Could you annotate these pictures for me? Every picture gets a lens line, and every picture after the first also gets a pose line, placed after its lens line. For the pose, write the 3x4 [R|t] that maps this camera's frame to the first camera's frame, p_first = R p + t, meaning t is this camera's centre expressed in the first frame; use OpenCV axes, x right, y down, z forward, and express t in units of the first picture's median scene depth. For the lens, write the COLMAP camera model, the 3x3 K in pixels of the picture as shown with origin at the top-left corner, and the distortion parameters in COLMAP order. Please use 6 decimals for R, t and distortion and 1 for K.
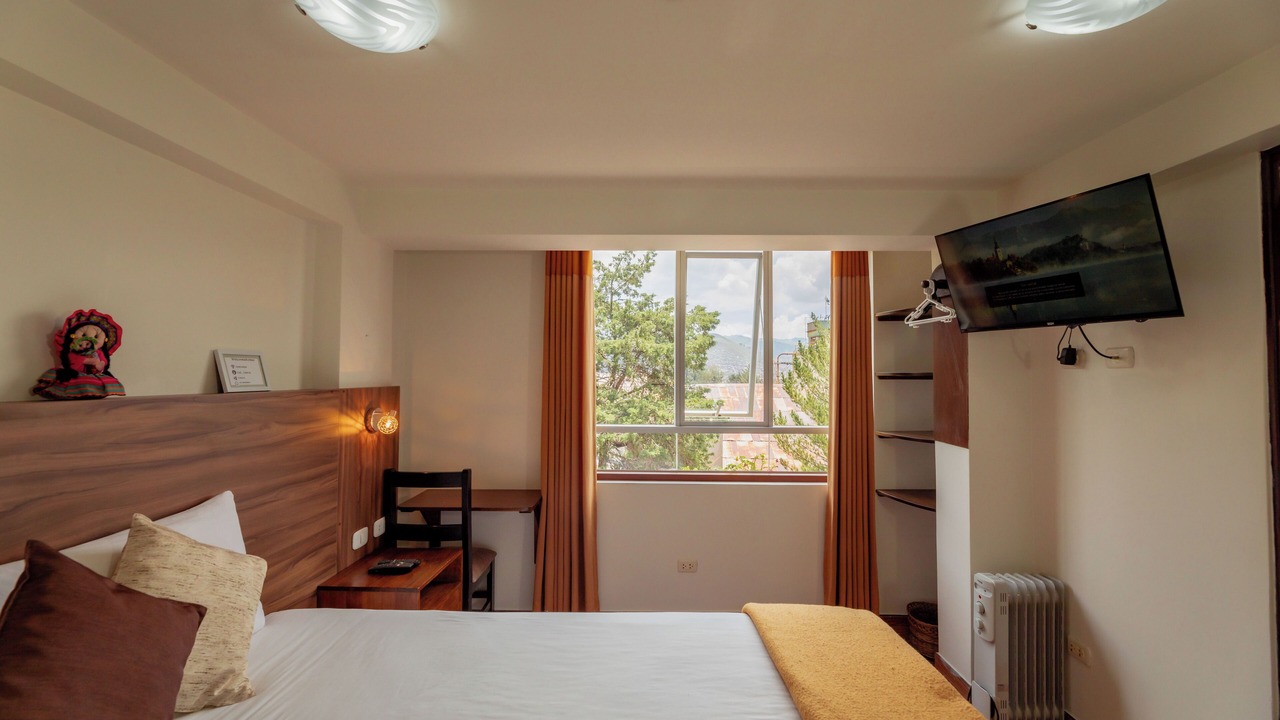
lens RADIAL K [[512.5, 0, 641.5], [0, 512.5, 358.5], [0, 0, 1]] dist [-0.003138, -0.000127]
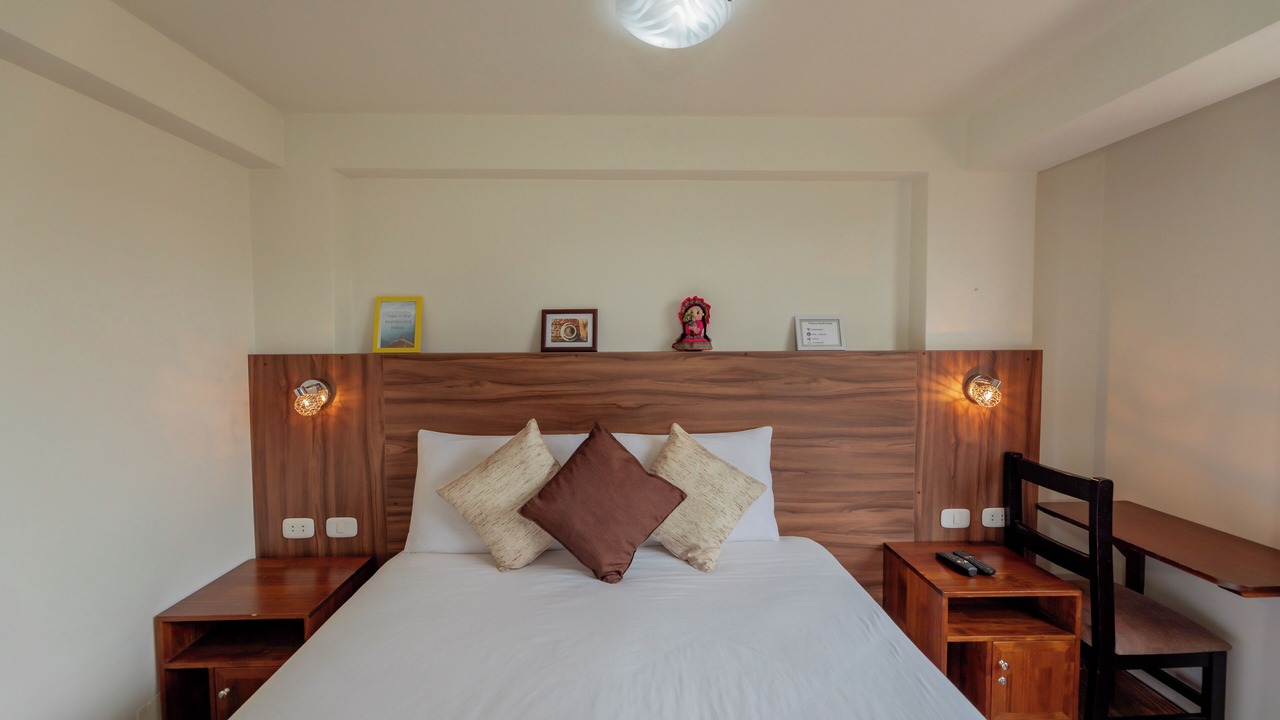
lens RADIAL K [[512.5, 0, 641.5], [0, 512.5, 358.5], [0, 0, 1]] dist [-0.003138, -0.000127]
pose [[0.042304, 0.040732, -0.998274, 0.374266], [0.036034, 0.998456, 0.042267, 0.017713], [0.998455, -0.037760, 0.040770, 0.515730]]
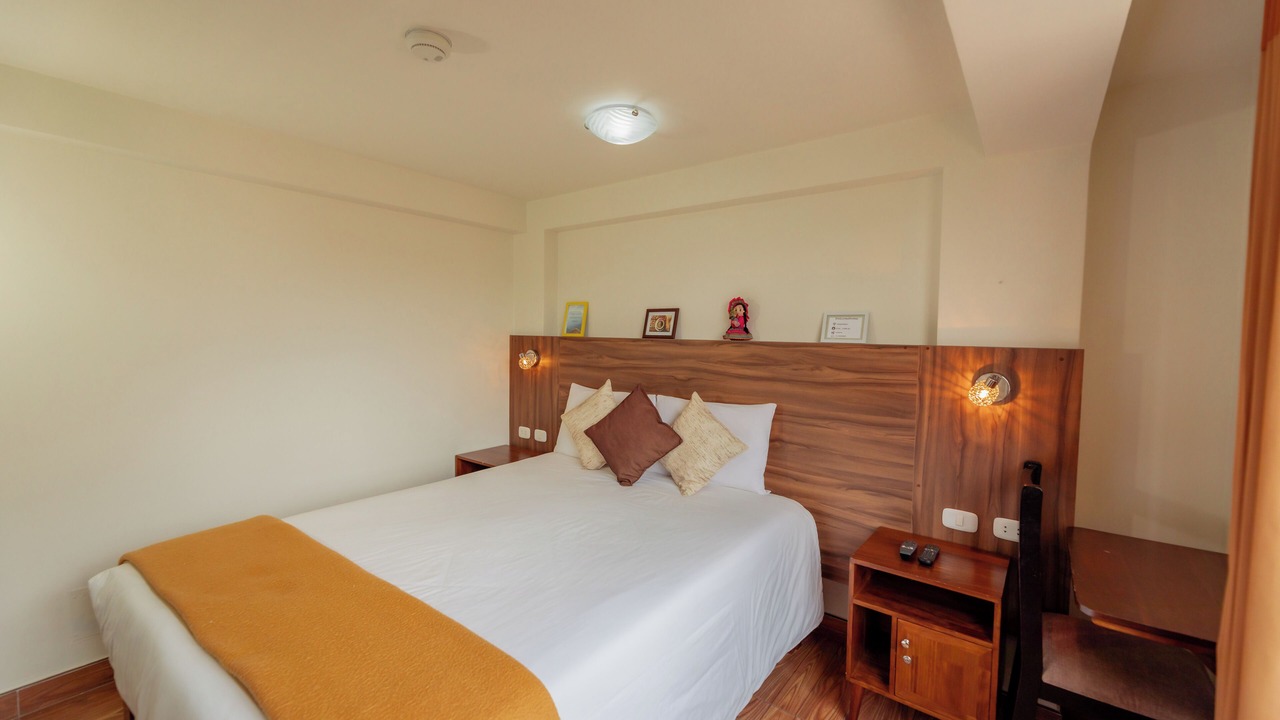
lens RADIAL K [[512.5, 0, 641.5], [0, 512.5, 358.5], [0, 0, 1]] dist [-0.003138, -0.000127]
pose [[-0.599039, 0.028437, -0.800214, 0.554055], [0.007224, 0.999520, 0.030112, 0.058185], [0.800687, 0.012258, -0.598958, 1.311766]]
